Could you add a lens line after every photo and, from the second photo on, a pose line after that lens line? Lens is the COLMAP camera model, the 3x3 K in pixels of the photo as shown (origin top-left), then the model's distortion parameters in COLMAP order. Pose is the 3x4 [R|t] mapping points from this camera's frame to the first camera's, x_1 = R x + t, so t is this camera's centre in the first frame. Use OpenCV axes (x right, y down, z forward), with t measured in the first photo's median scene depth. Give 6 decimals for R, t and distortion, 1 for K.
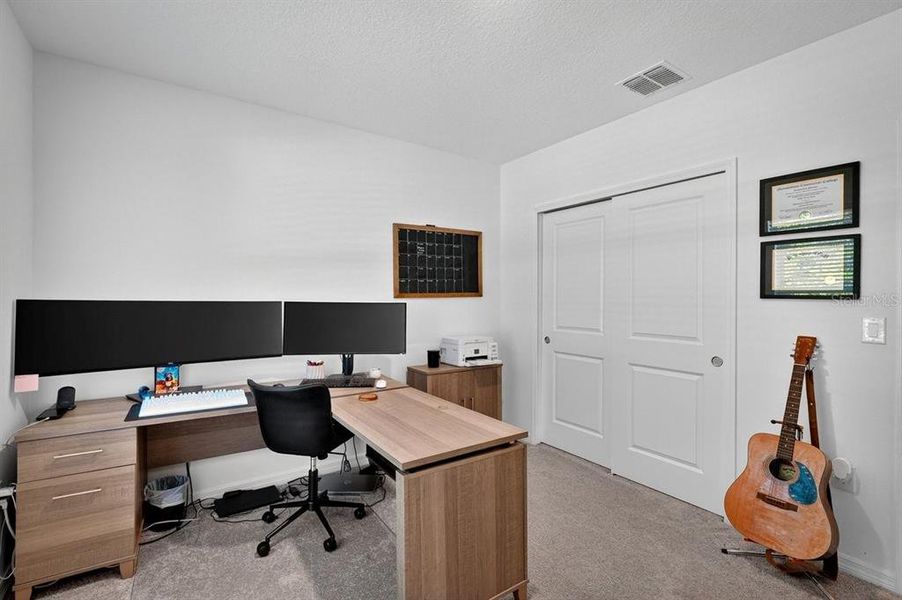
lens RADIAL K [[408.4, 0, 445.2], [0, 408.4, 298.9], [0, 0, 1]] dist [0.000692, 0.000037]
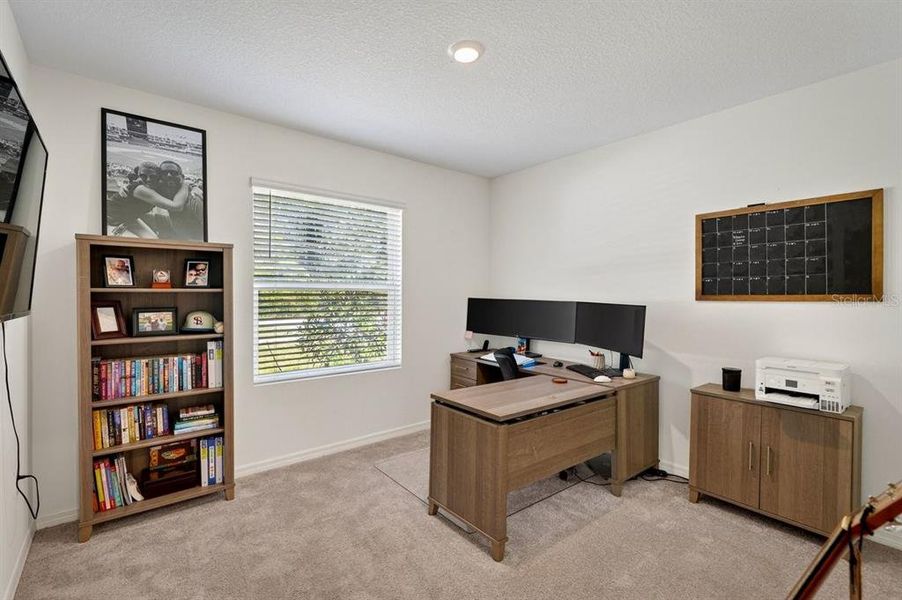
lens RADIAL K [[408.4, 0, 445.2], [0, 408.4, 298.9], [0, 0, 1]] dist [0.000692, 0.000037]
pose [[0.079889, 0.011865, -0.996733, 0.698918], [-0.012127, 0.999867, 0.010930, -0.008831], [0.996730, 0.011214, 0.080022, 0.392552]]
